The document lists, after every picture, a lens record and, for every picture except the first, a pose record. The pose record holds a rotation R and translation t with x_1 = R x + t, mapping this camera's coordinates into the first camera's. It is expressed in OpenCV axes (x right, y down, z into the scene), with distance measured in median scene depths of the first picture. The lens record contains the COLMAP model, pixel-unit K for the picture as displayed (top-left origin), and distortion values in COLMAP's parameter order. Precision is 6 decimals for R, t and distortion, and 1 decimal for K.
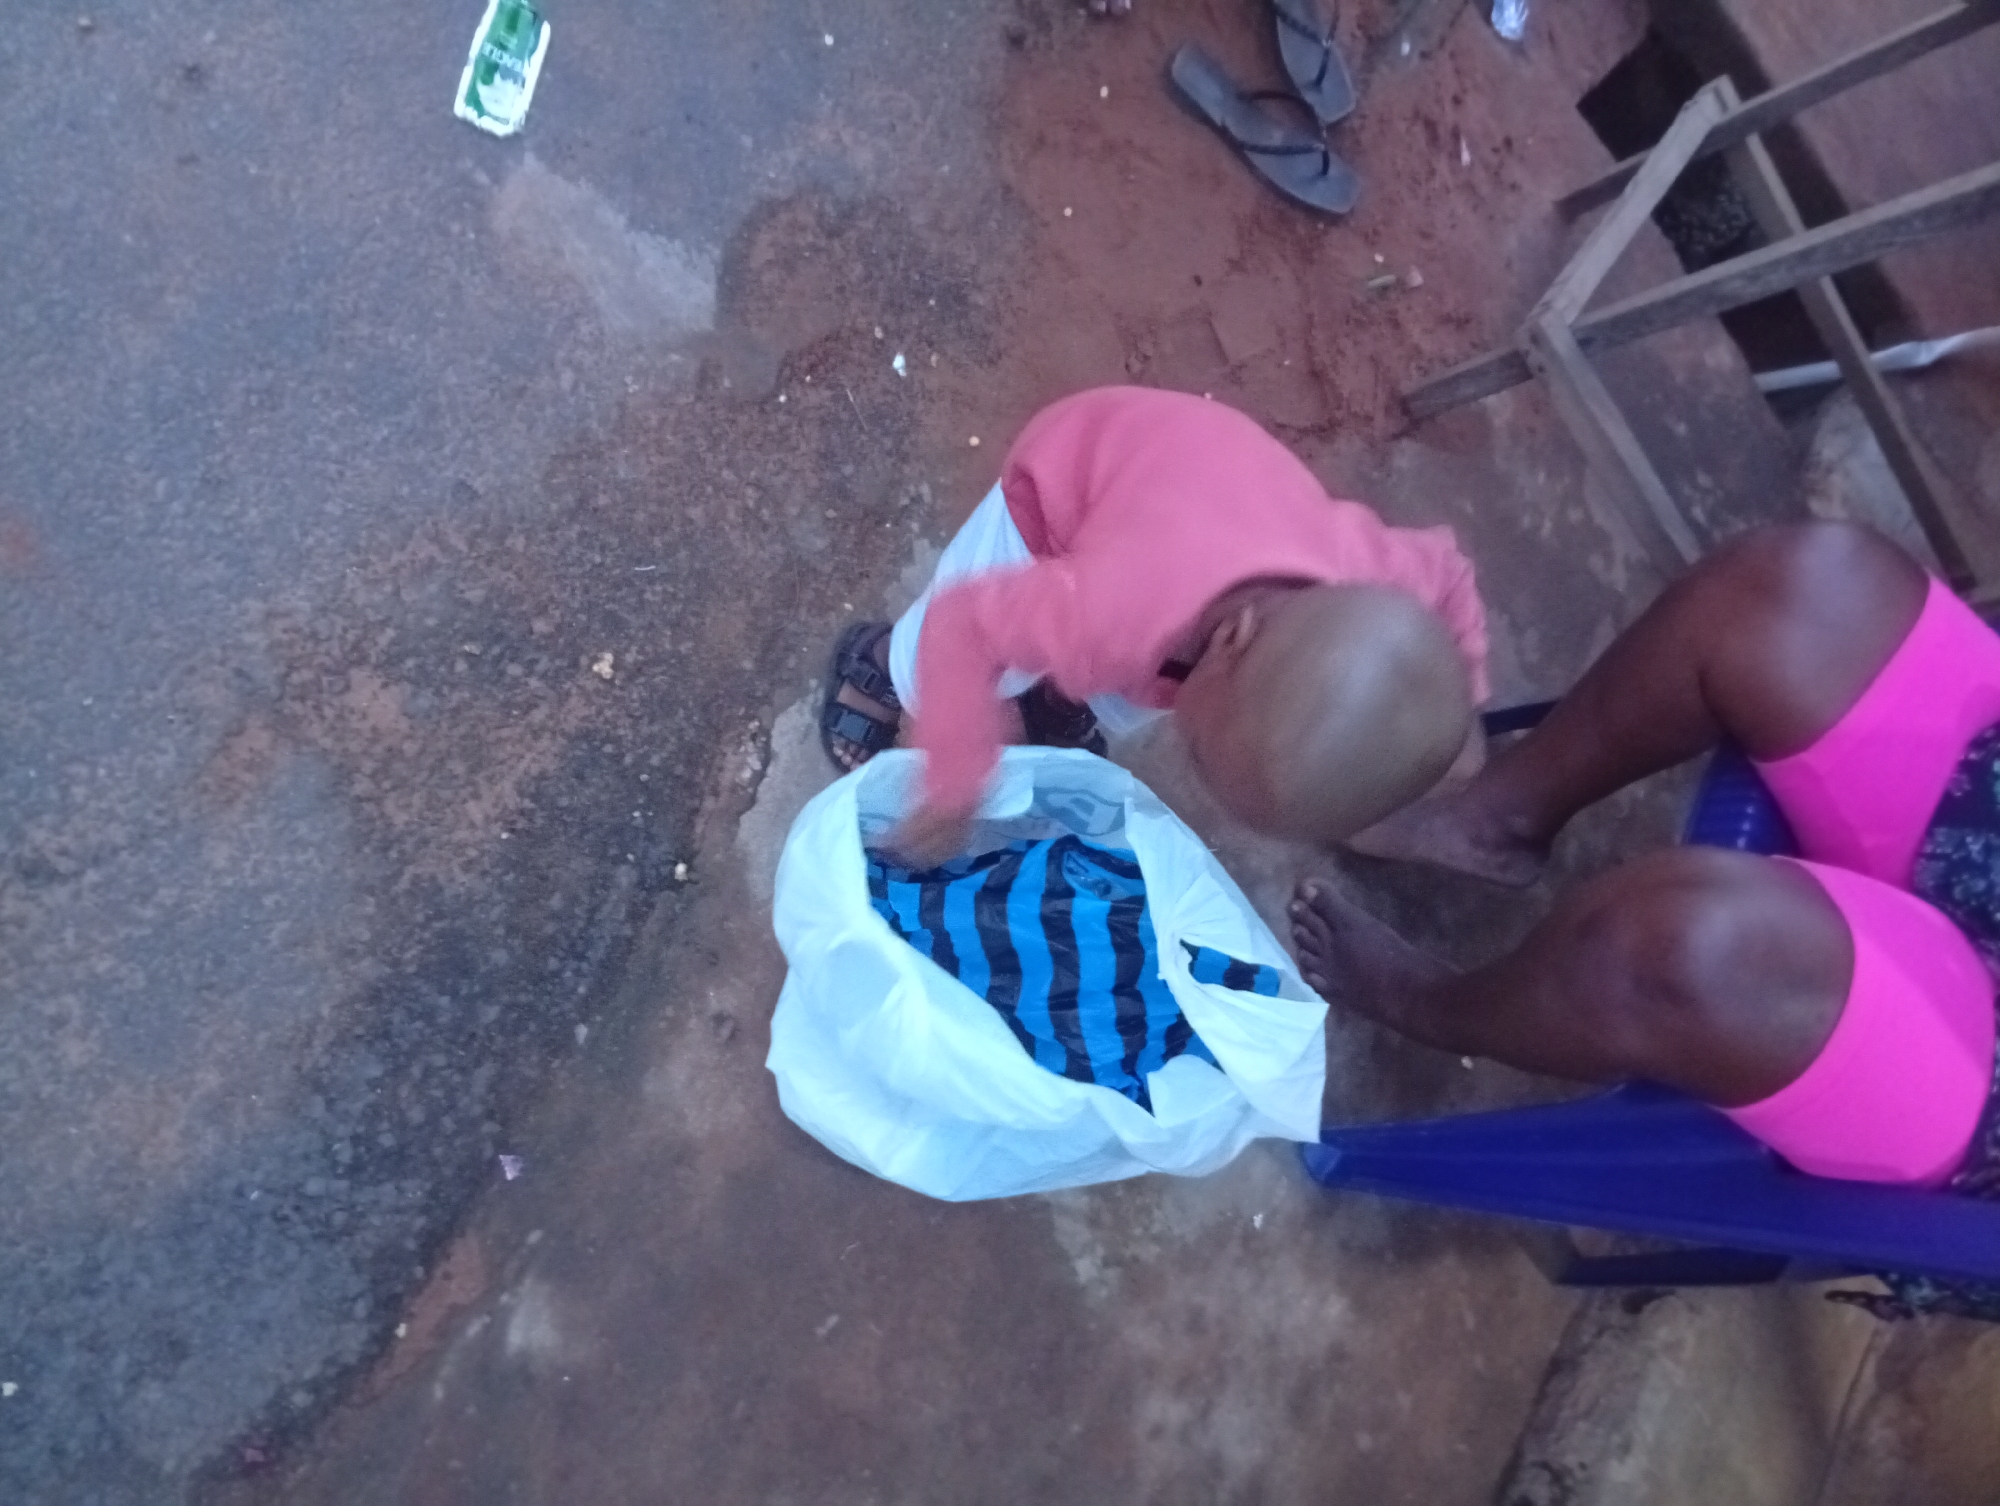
lens RADIAL K [[1629.3, 0, 1002.2], [0, 1629.3, 749.2], [0, 0, 1]] dist [0.076596, -0.161511]
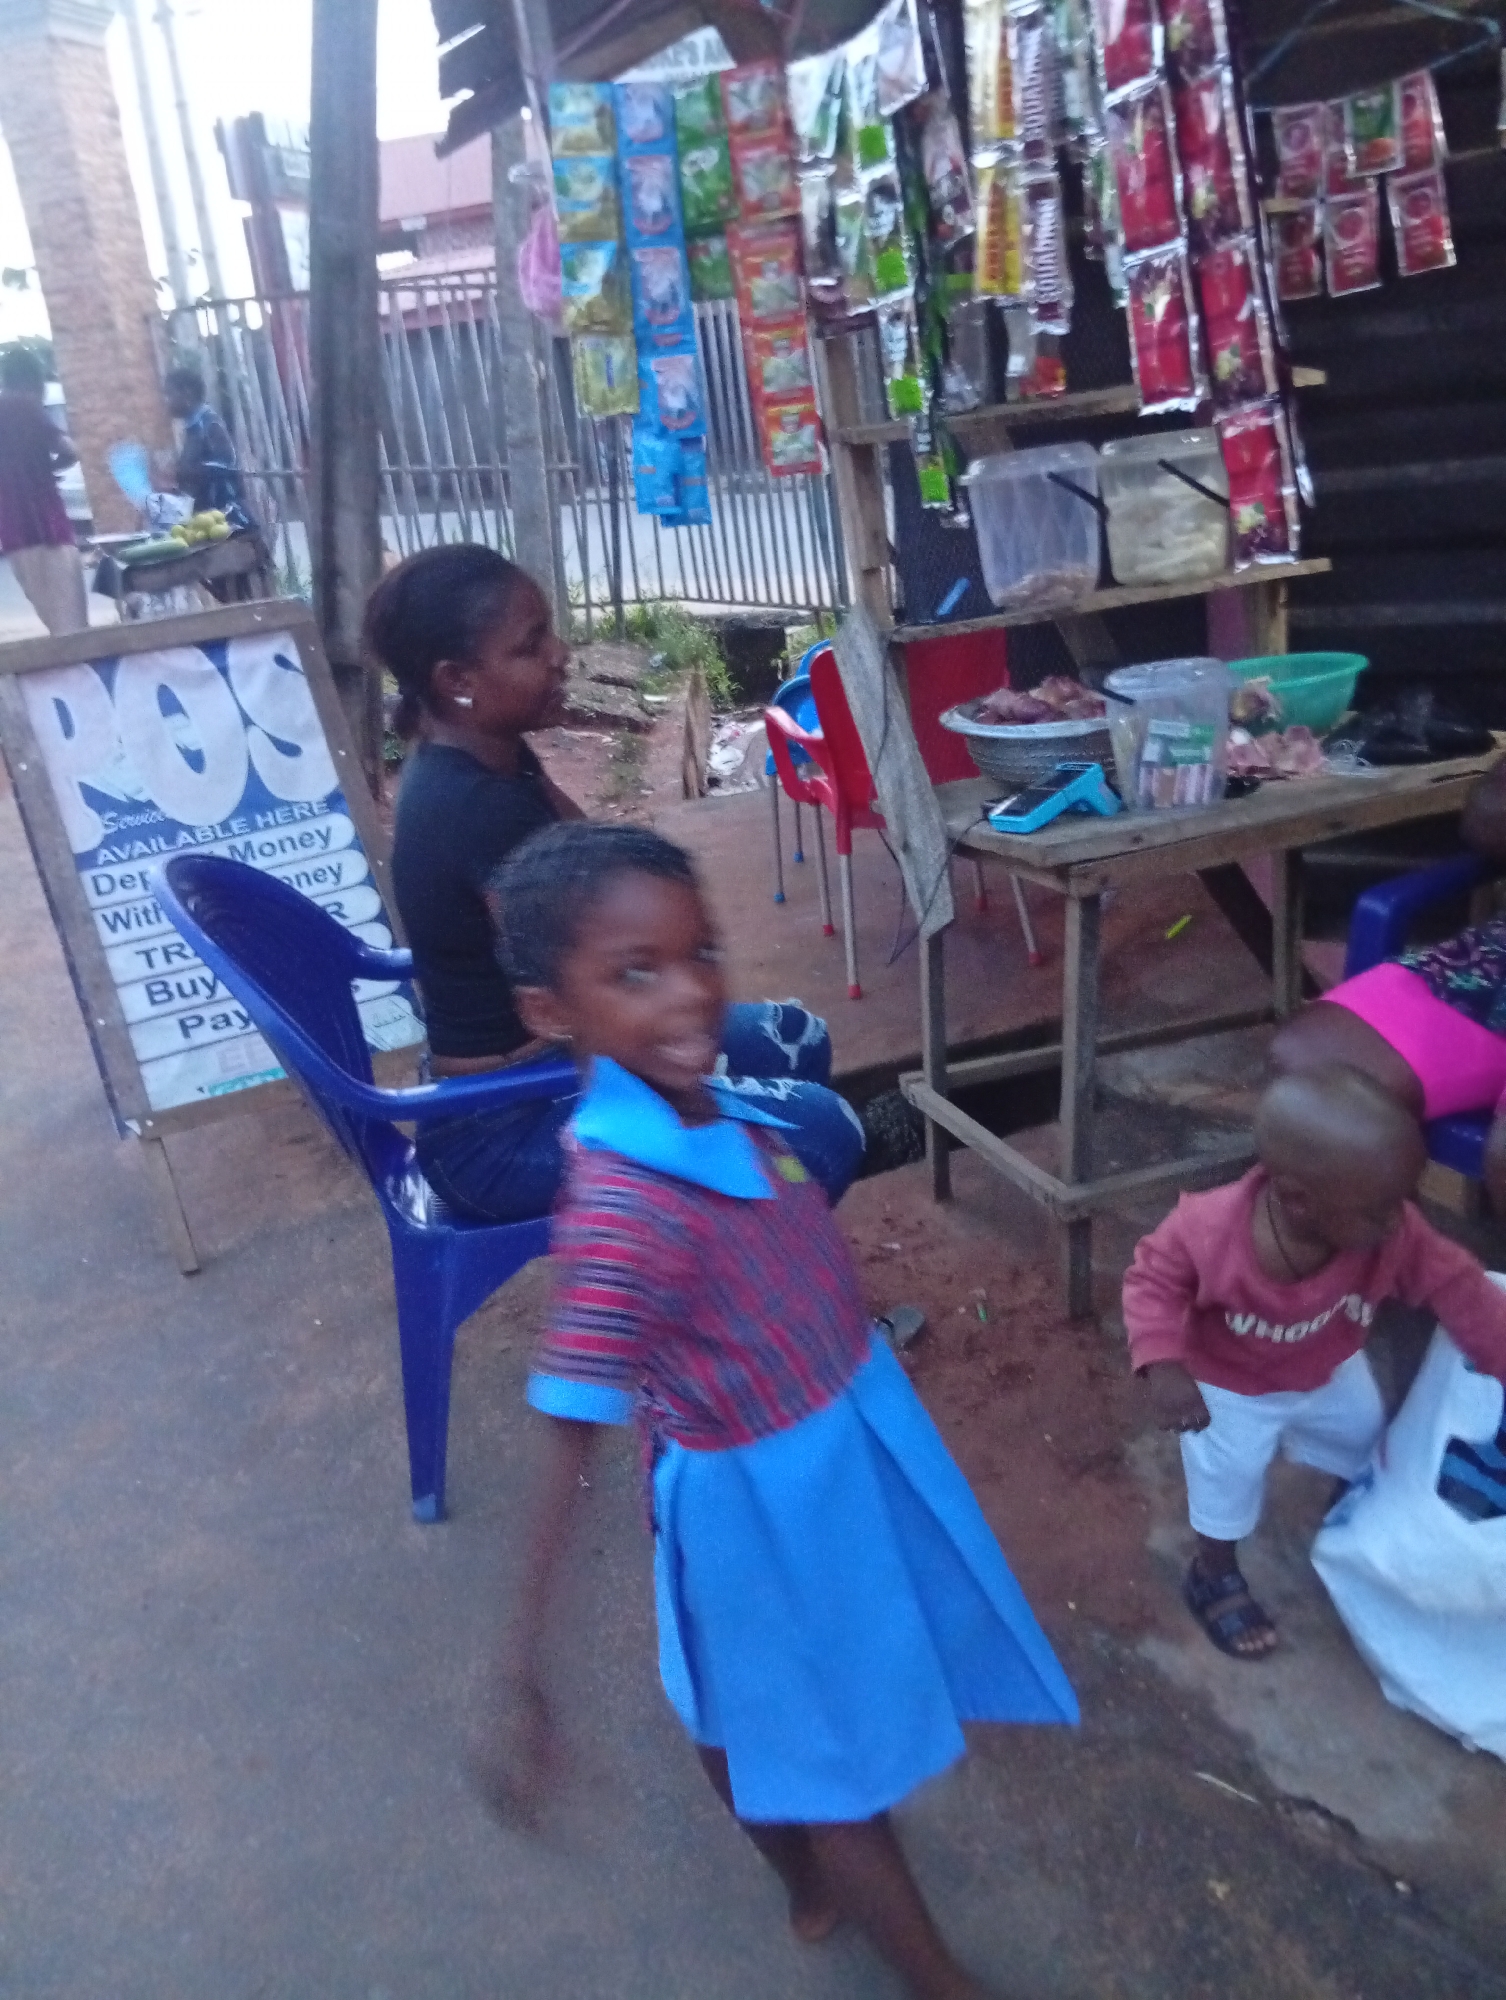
lens RADIAL K [[1619.3, 0, 754.2], [0, 1619.3, 1005.4], [0, 0, 1]] dist [0.080949, -0.170728]
pose [[0.330304, -0.810962, 0.482949, -0.391287], [0.928804, 0.188194, -0.319227, -0.103981], [0.167993, 0.554007, 0.815386, -0.396442]]
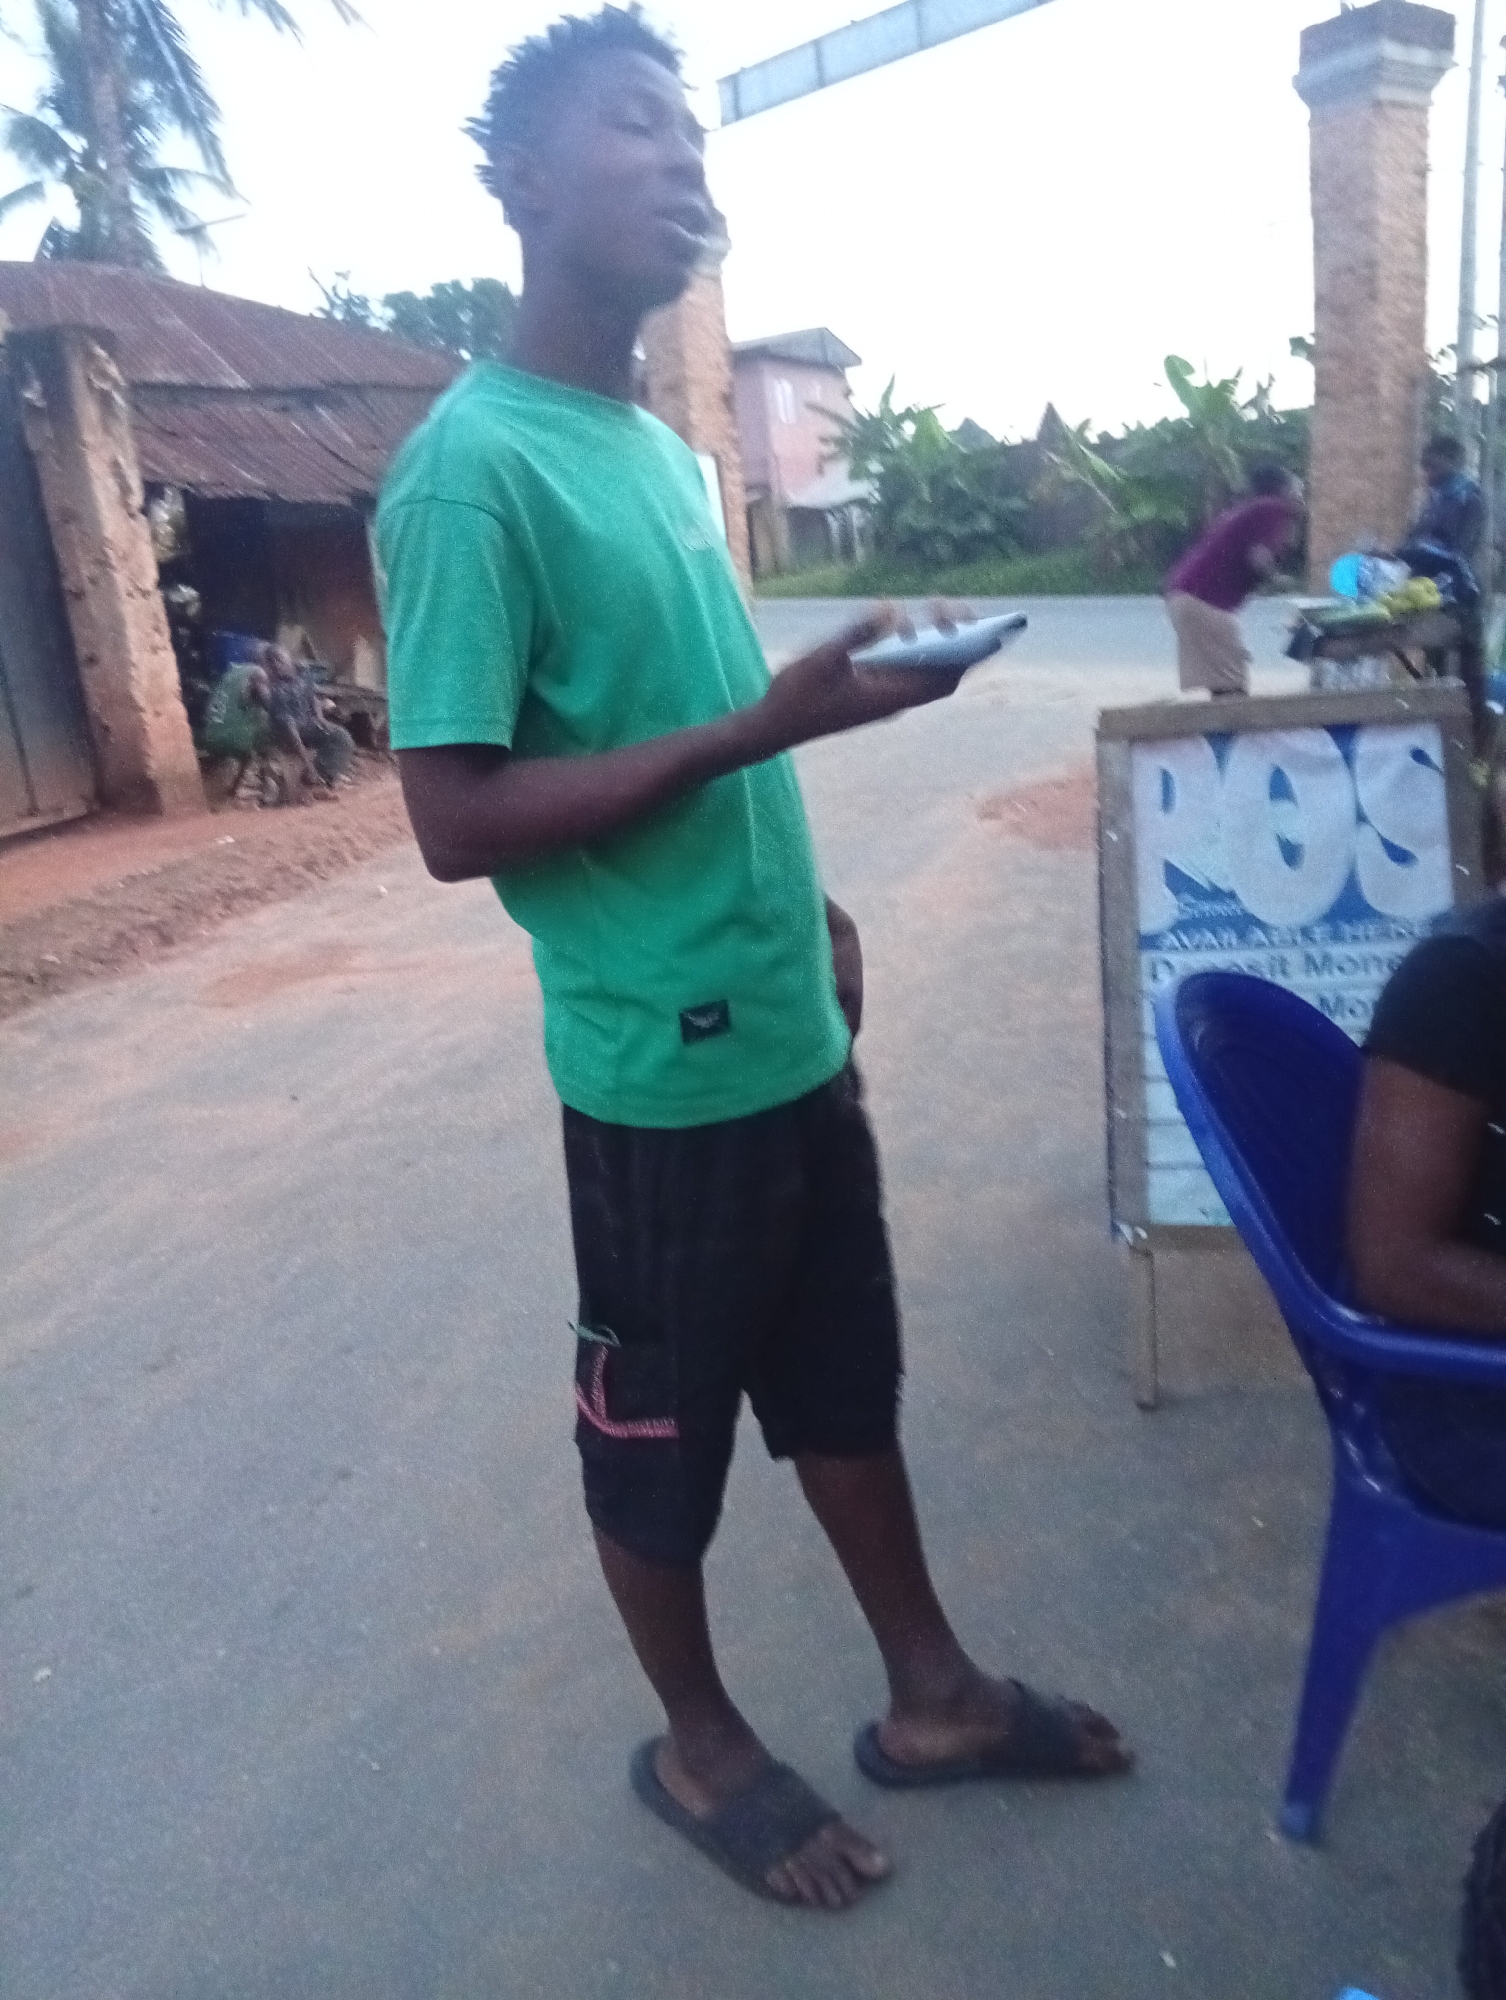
lens RADIAL K [[1629.5, 0, 756.6], [0, 1629.5, 1005.9], [0, 0, 1]] dist [0.058035, -0.129688]
pose [[0.729409, -0.667944, 0.147692, -0.190326], [0.476189, 0.340766, -0.810631, -0.212542], [0.491127, 0.661611, 0.566626, -0.224109]]
